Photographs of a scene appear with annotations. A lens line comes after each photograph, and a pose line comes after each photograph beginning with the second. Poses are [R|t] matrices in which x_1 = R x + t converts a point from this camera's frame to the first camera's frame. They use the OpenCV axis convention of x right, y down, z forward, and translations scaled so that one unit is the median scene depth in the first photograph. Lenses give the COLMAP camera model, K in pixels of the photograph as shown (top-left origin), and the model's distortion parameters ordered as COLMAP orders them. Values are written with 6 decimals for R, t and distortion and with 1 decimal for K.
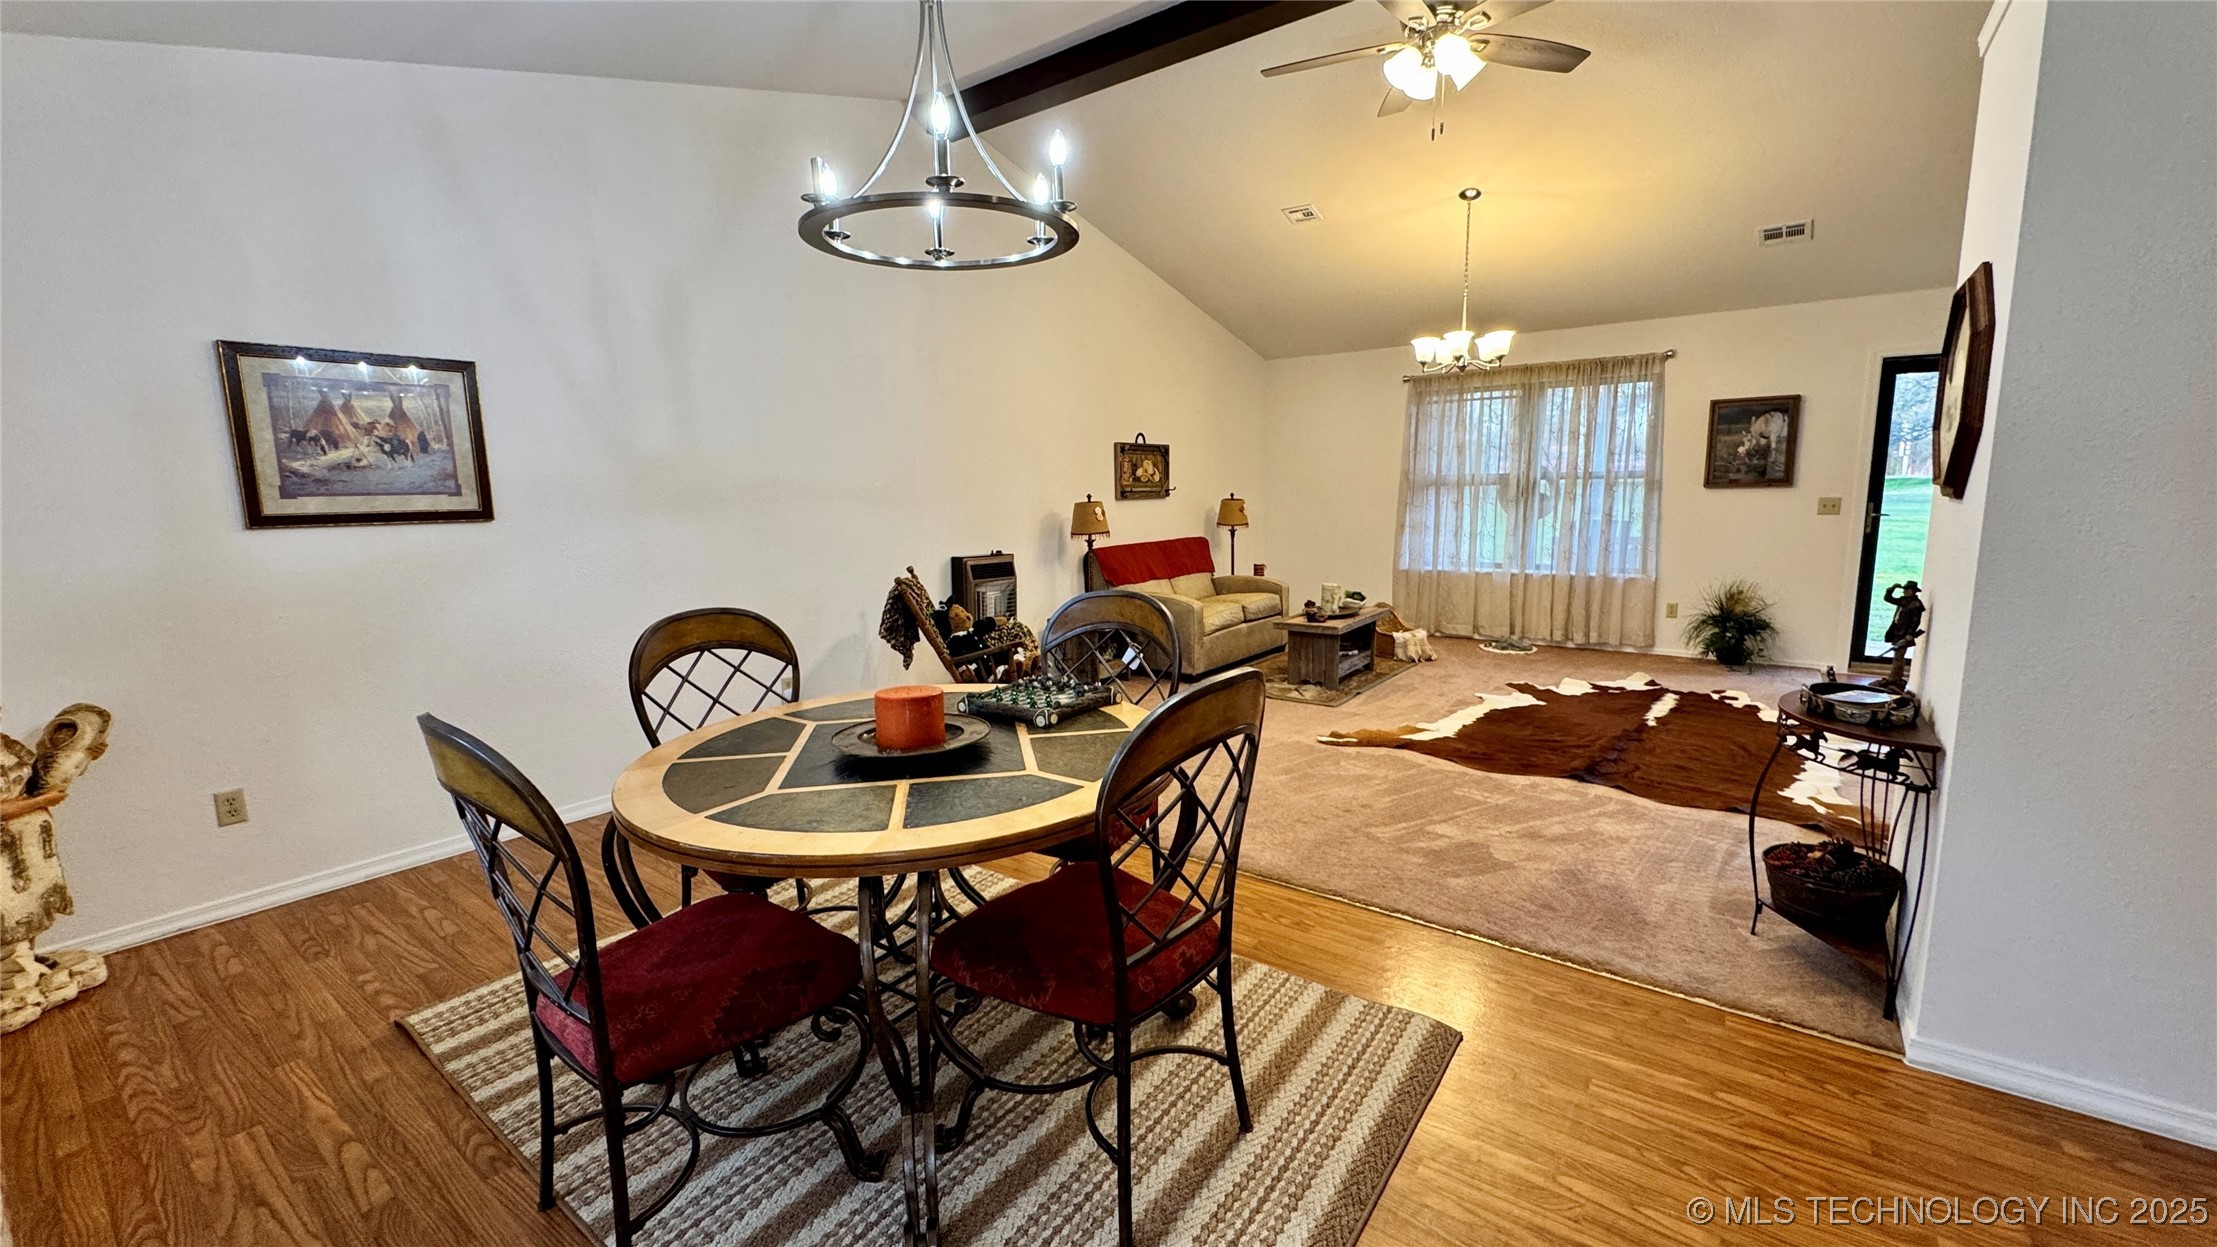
lens RADIAL K [[883.0, 0, 1108.6], [0, 883.0, 620.0], [0, 0, 1]] dist [-0.001624, 0.000430]
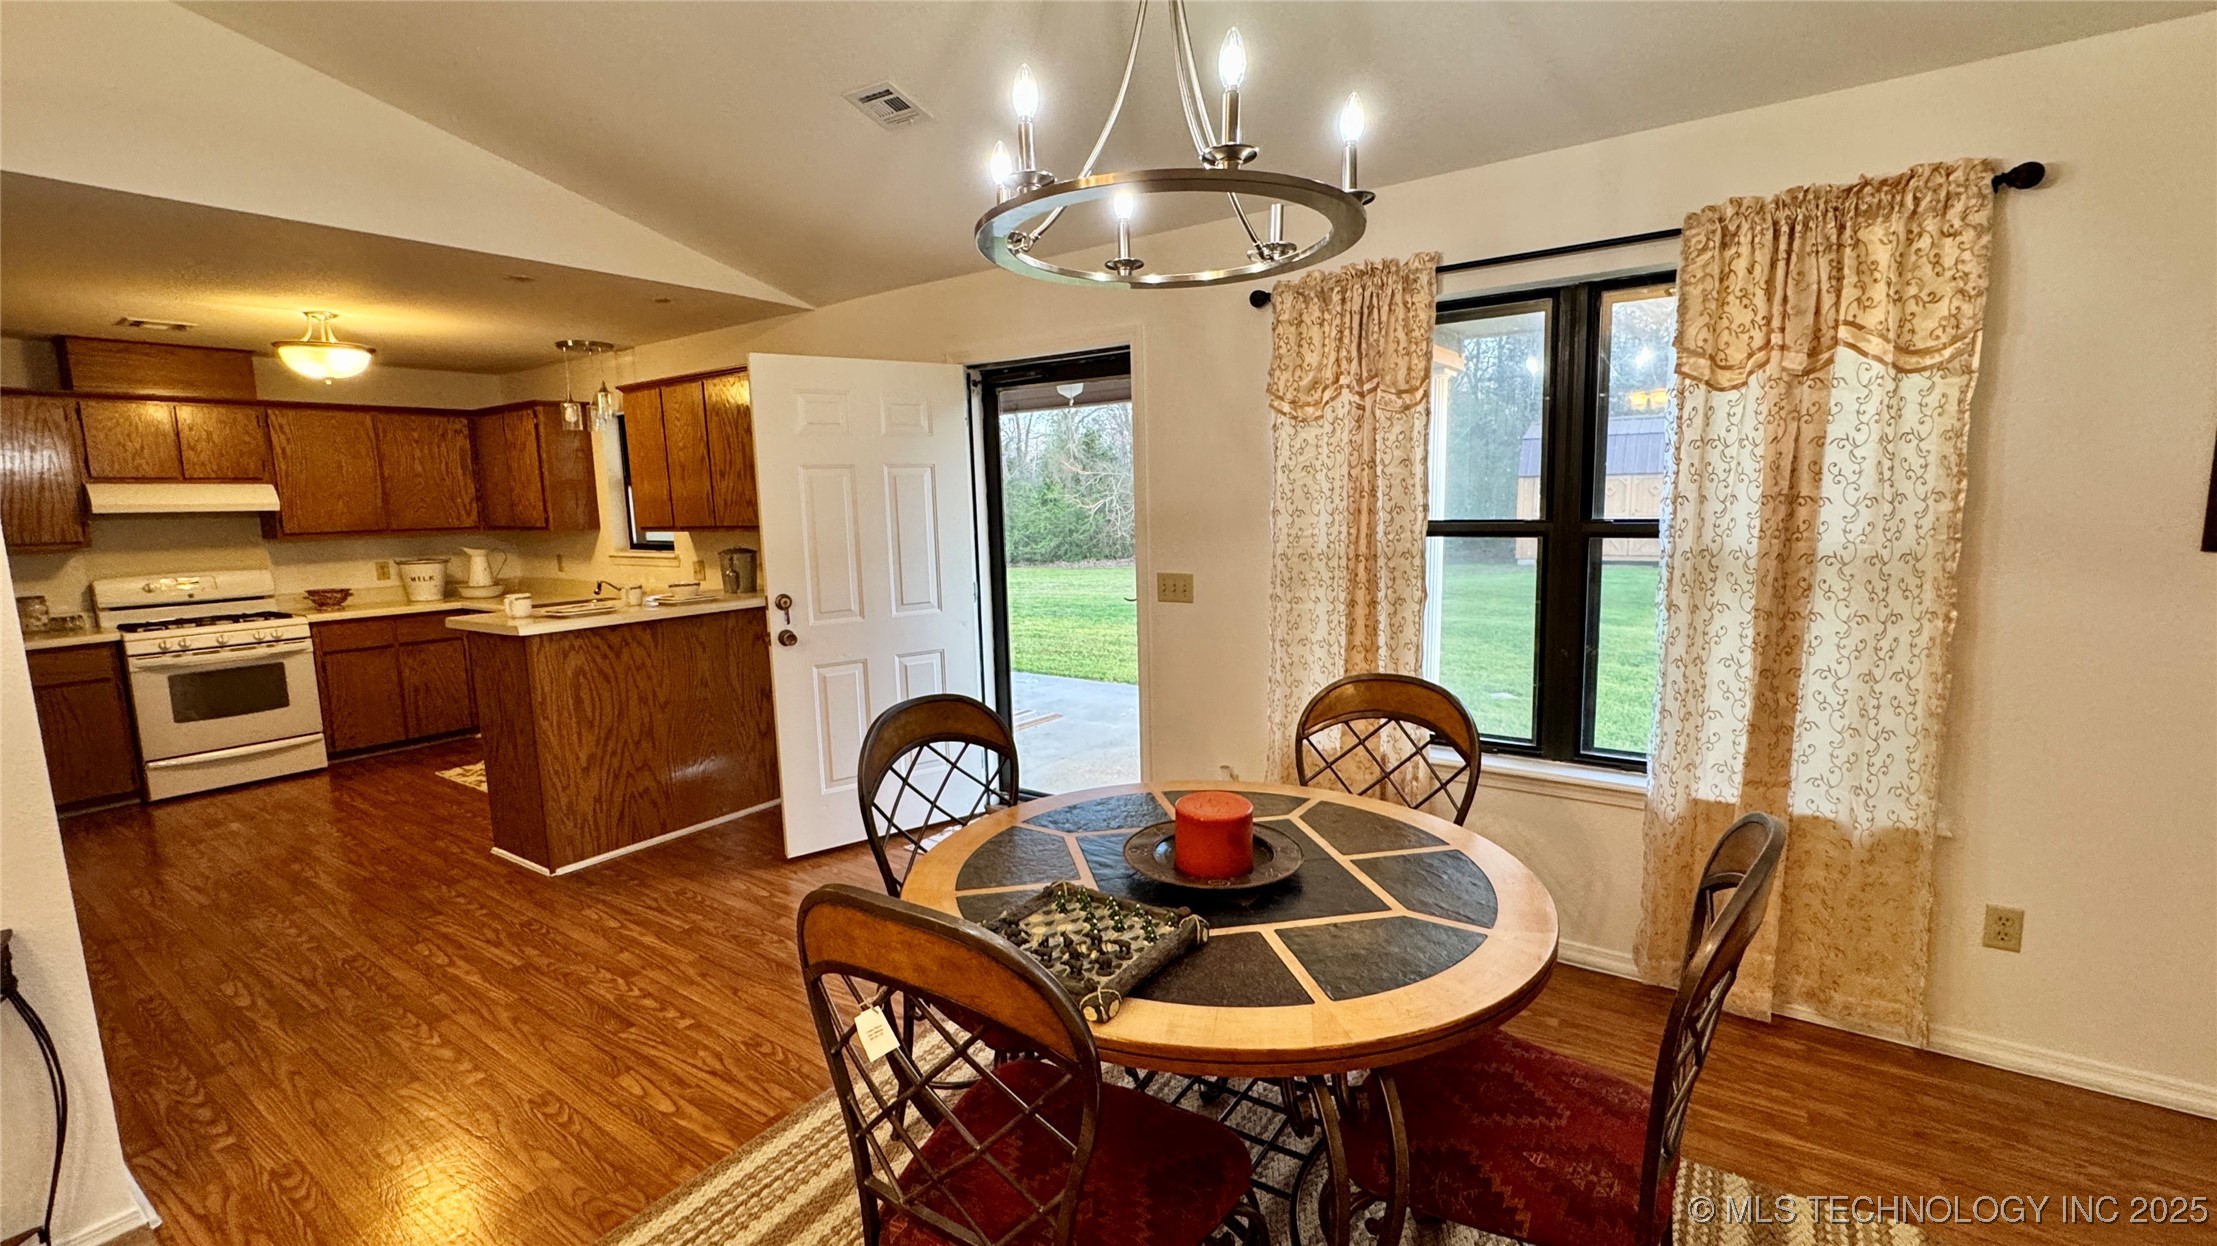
lens RADIAL K [[942.0, 0, 1113.2], [0, 942.0, 623.5], [0, 0, 1]] dist [-0.001029, -0.000145]
pose [[-0.998713, 0.046502, -0.020237, -0.038713], [0.038776, 0.957357, 0.286292, -0.119109], [0.032687, 0.285139, -0.957929, 0.608188]]
